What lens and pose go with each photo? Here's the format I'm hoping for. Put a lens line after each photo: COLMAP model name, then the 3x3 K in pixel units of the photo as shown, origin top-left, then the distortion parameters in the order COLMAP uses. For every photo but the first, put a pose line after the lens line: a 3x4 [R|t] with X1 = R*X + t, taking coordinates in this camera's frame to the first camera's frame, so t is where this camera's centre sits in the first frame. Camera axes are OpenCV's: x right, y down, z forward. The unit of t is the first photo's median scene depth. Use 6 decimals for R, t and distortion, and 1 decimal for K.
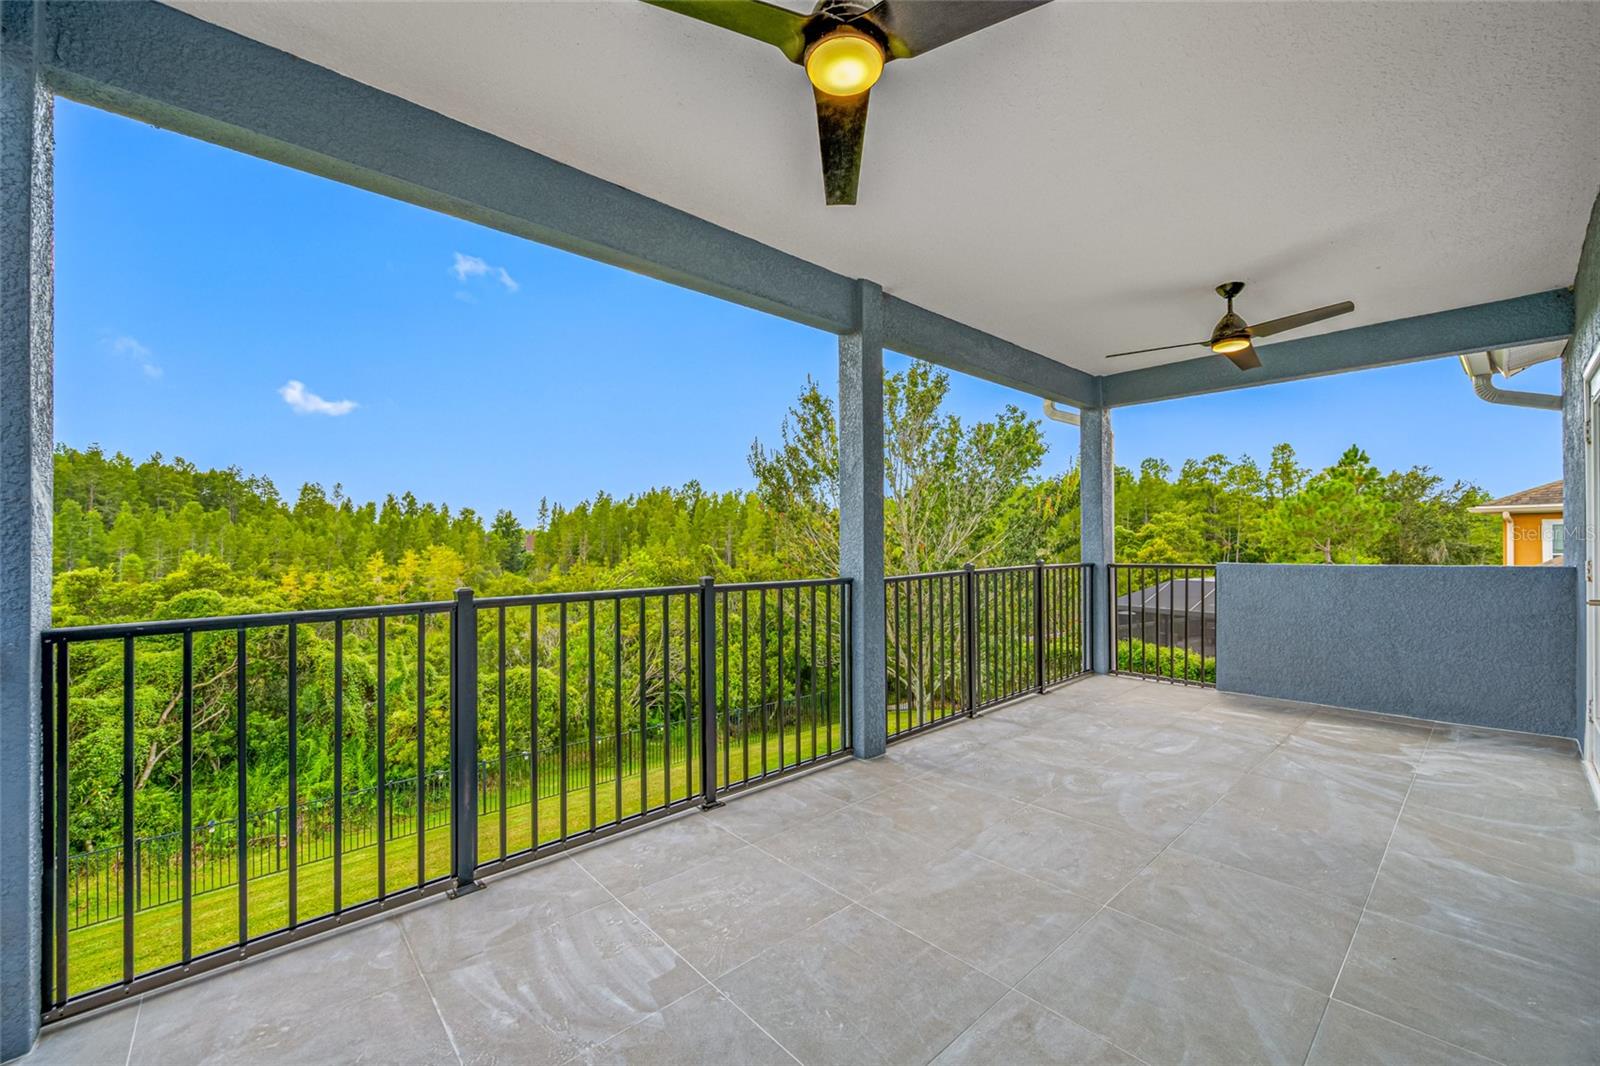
lens RADIAL K [[634.0, 0, 802.5], [0, 634.0, 530.7], [0, 0, 1]] dist [-0.000845, -0.000031]
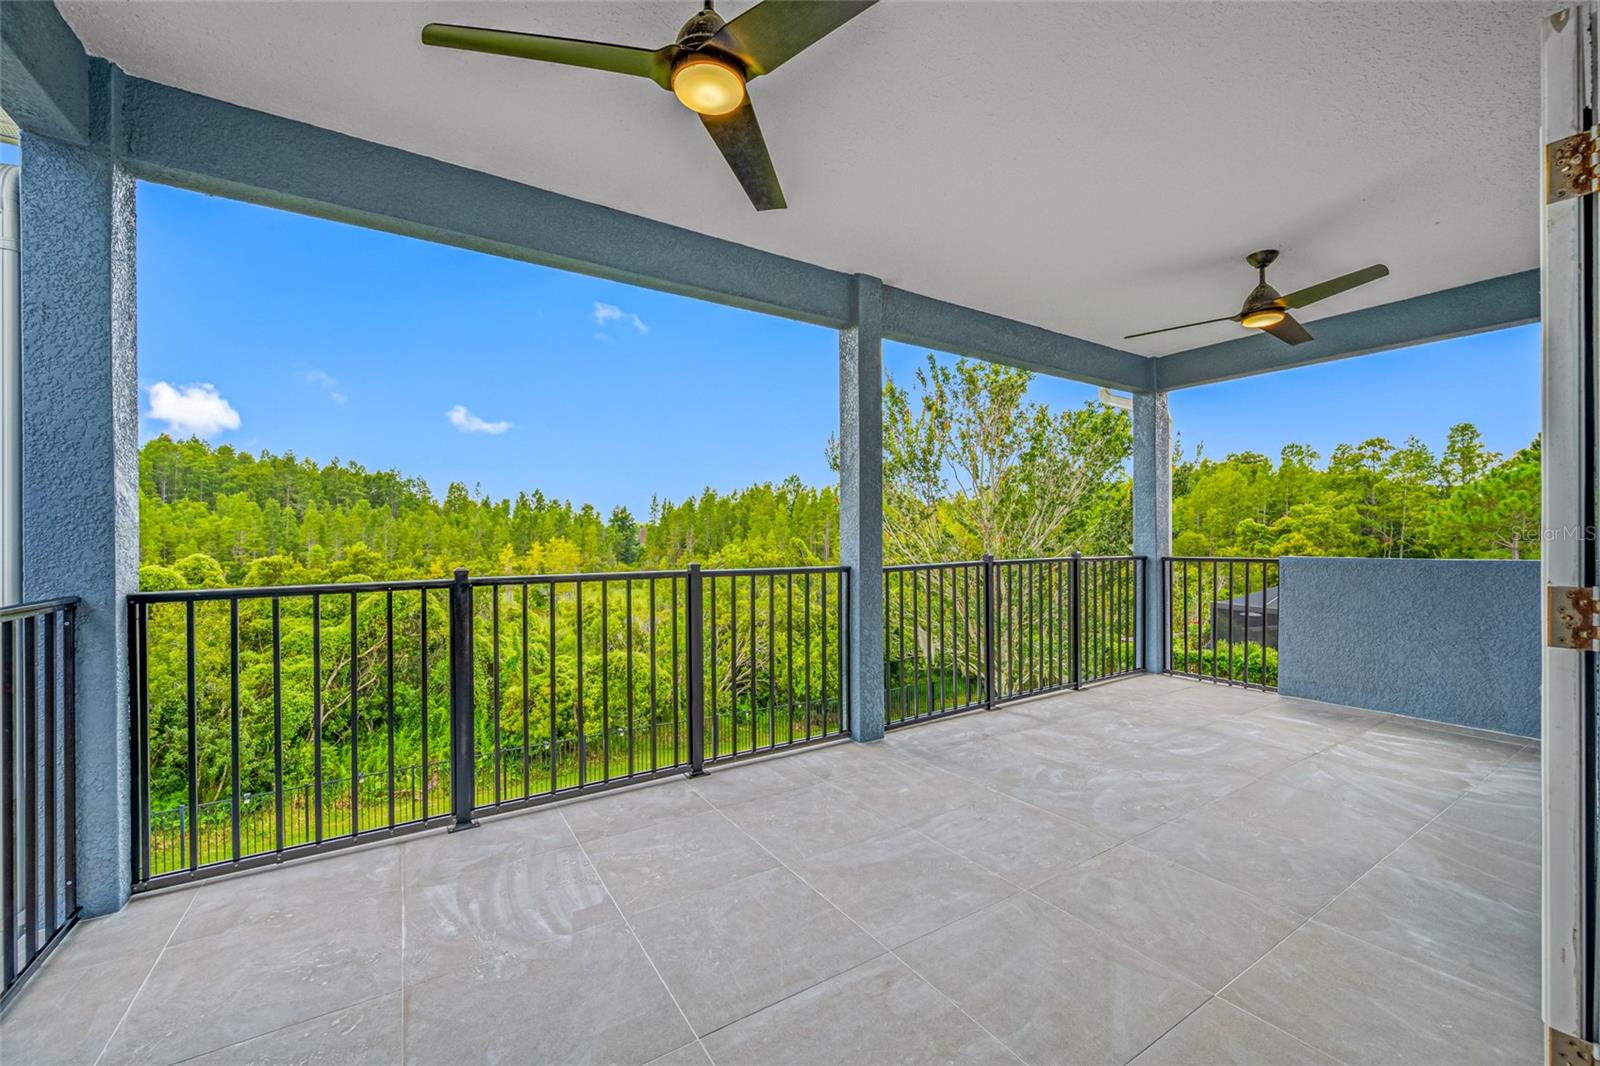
lens RADIAL K [[632.1, 0, 800.0], [0, 632.1, 533.0], [0, 0, 1]] dist [-0.001413, -0.000291]
pose [[0.986342, 0.001824, -0.164702, 0.161702], [0.000307, 0.999917, 0.012914, 0.006899], [0.164712, -0.012788, 0.986259, -0.022284]]
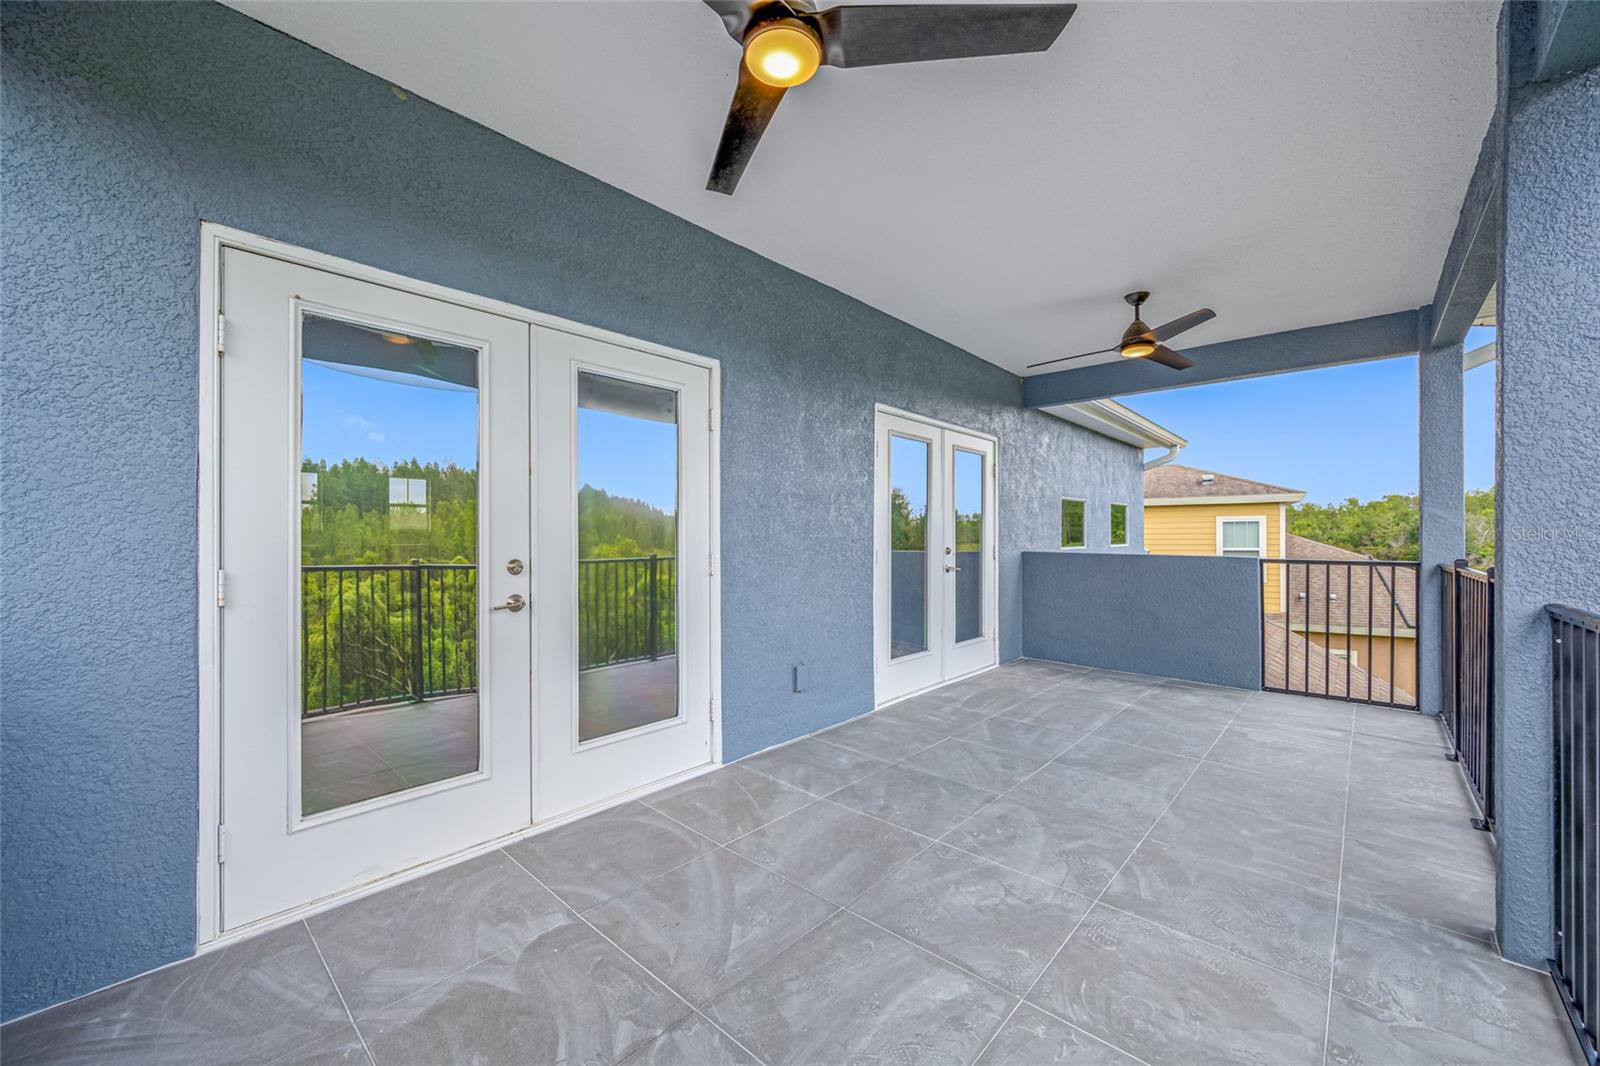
lens RADIAL K [[630.3, 0, 795.1], [0, 630.3, 542.4], [0, 0, 1]] dist [0.000719, 0.000344]
pose [[-0.995339, 0.008251, -0.096083, 0.704968], [0.009066, 0.999927, -0.008047, 0.028466], [0.096009, -0.008881, -0.995341, 1.406964]]
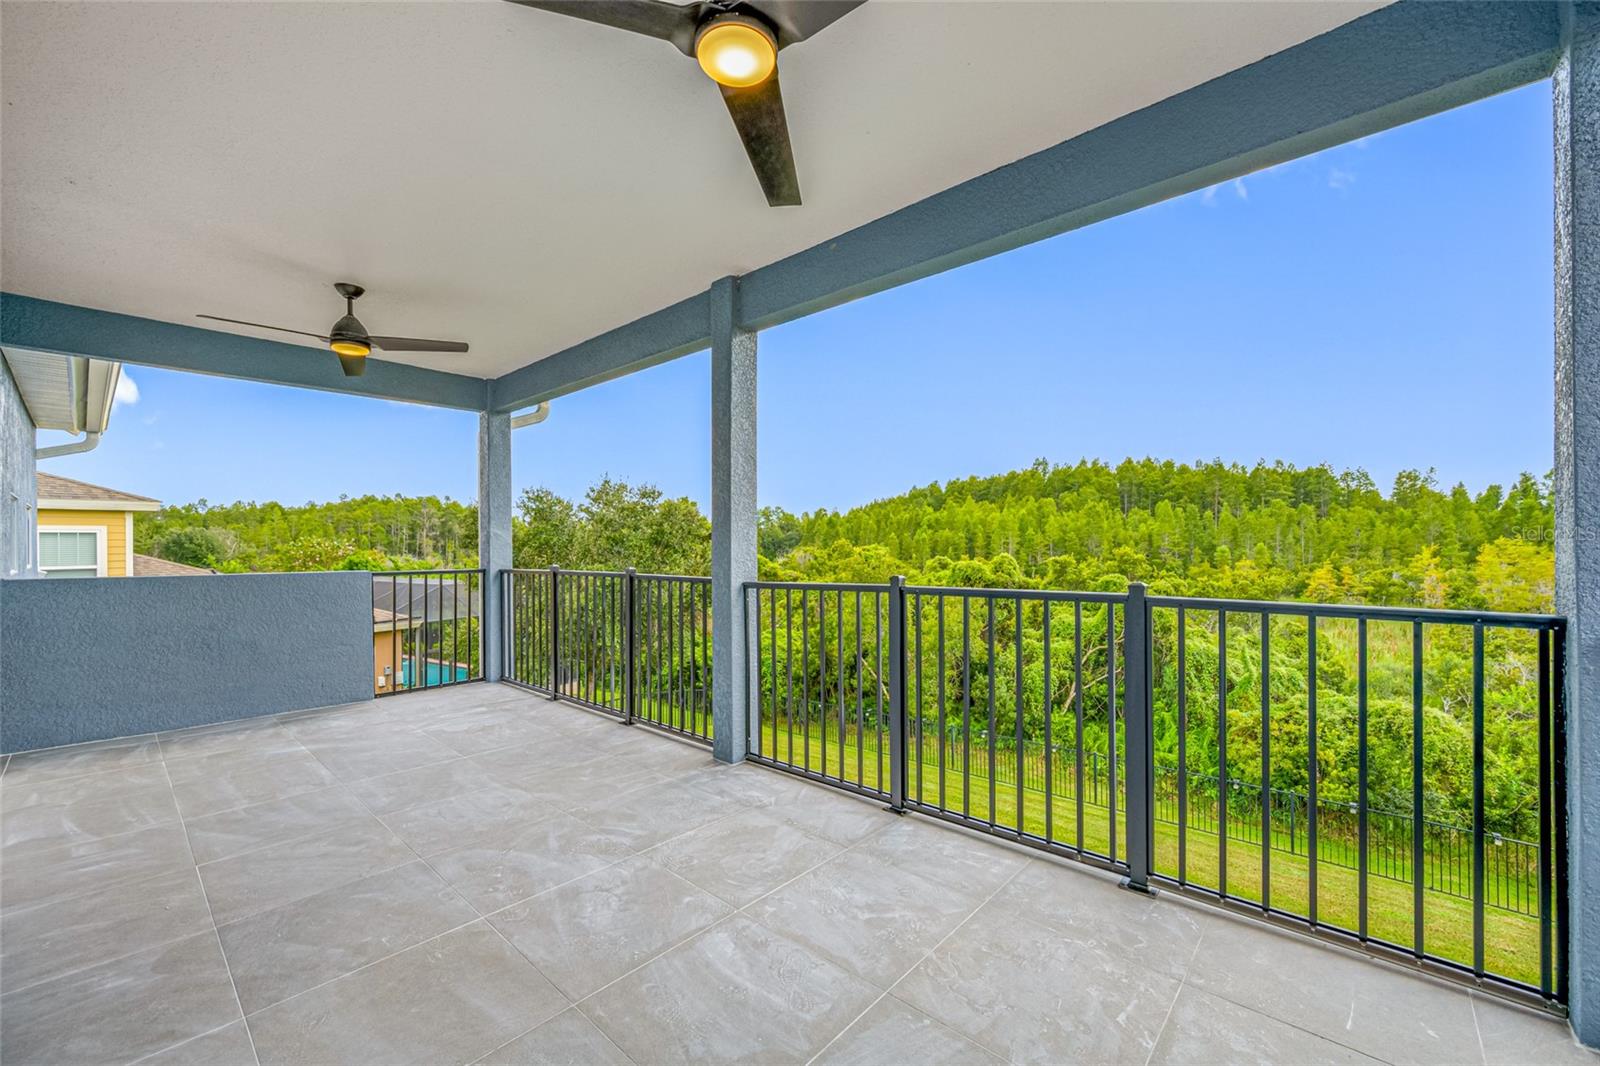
lens RADIAL K [[637.8, 0, 808.2], [0, 637.8, 540.2], [0, 0, 1]] dist [-0.000160, 0.000075]
pose [[0.106020, 0.000600, -0.994364, 1.076282], [0.026175, 0.999652, 0.003394, 0.012858], [0.994019, -0.026387, 0.105967, 0.999406]]
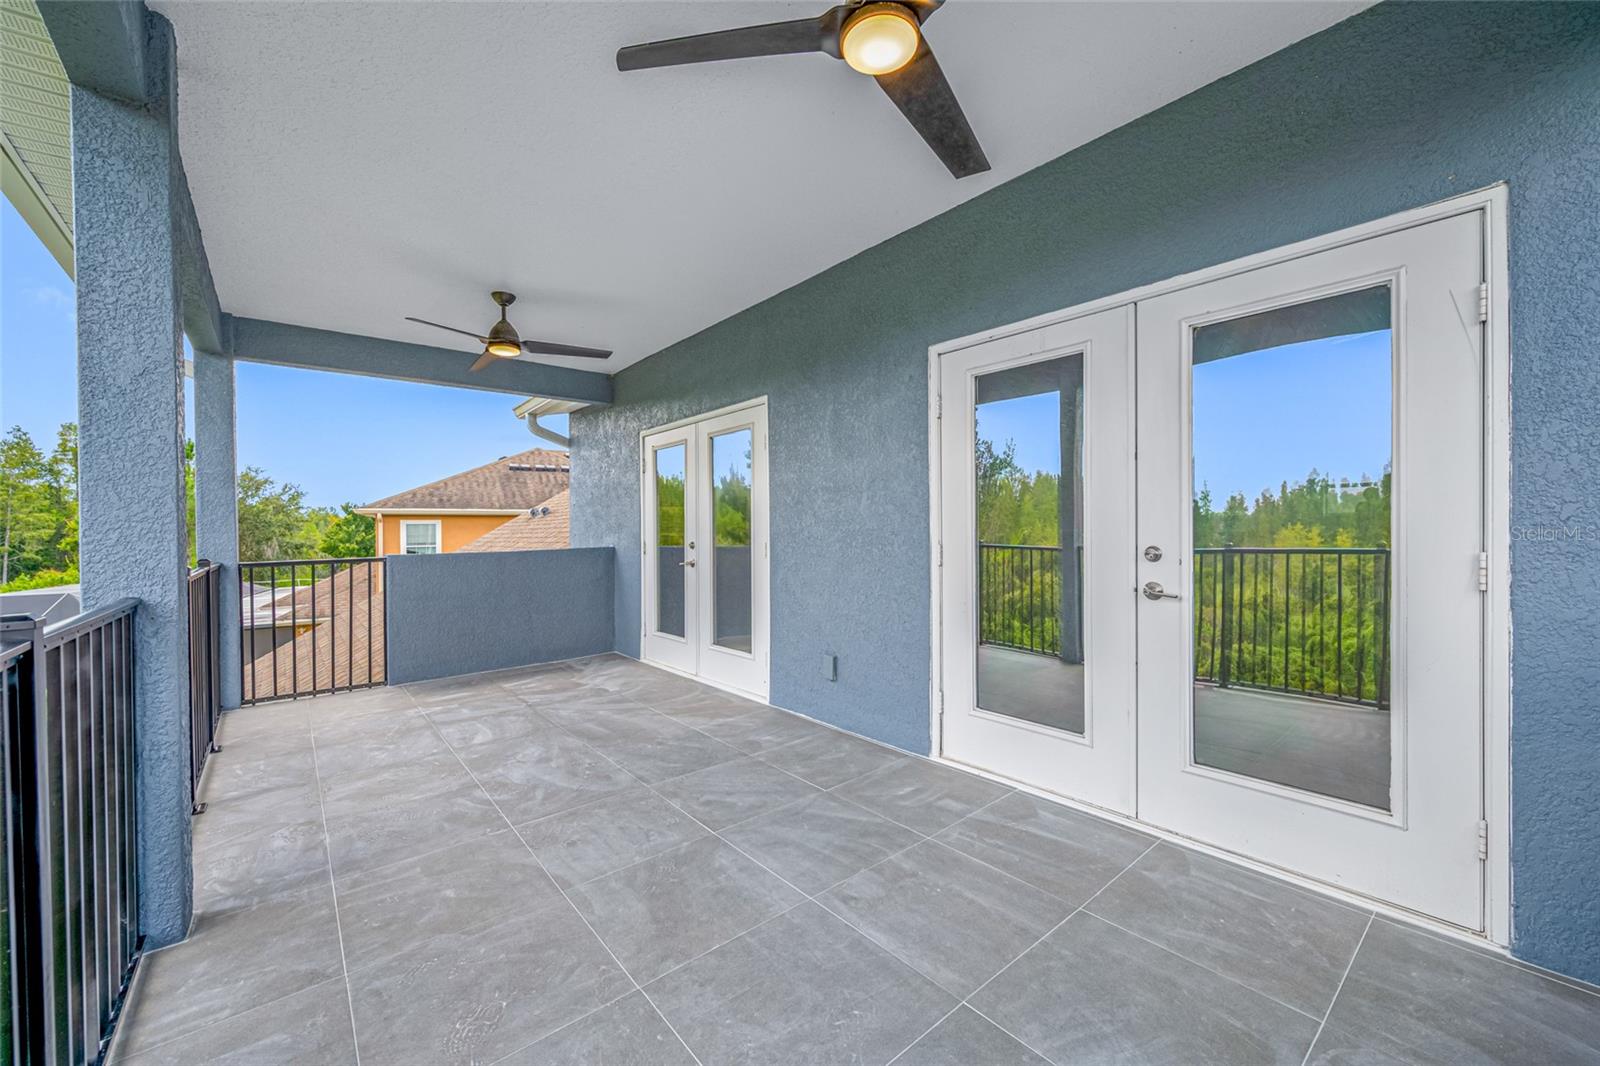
lens RADIAL K [[627.8, 0, 806.4], [0, 627.8, 534.3], [0, 0, 1]] dist [-0.002002, -0.000099]
pose [[0.039944, -0.001933, 0.999200, -0.381123], [-0.005006, 0.999985, 0.002135, 0.018851], [-0.999189, -0.005087, 0.039934, 0.439490]]
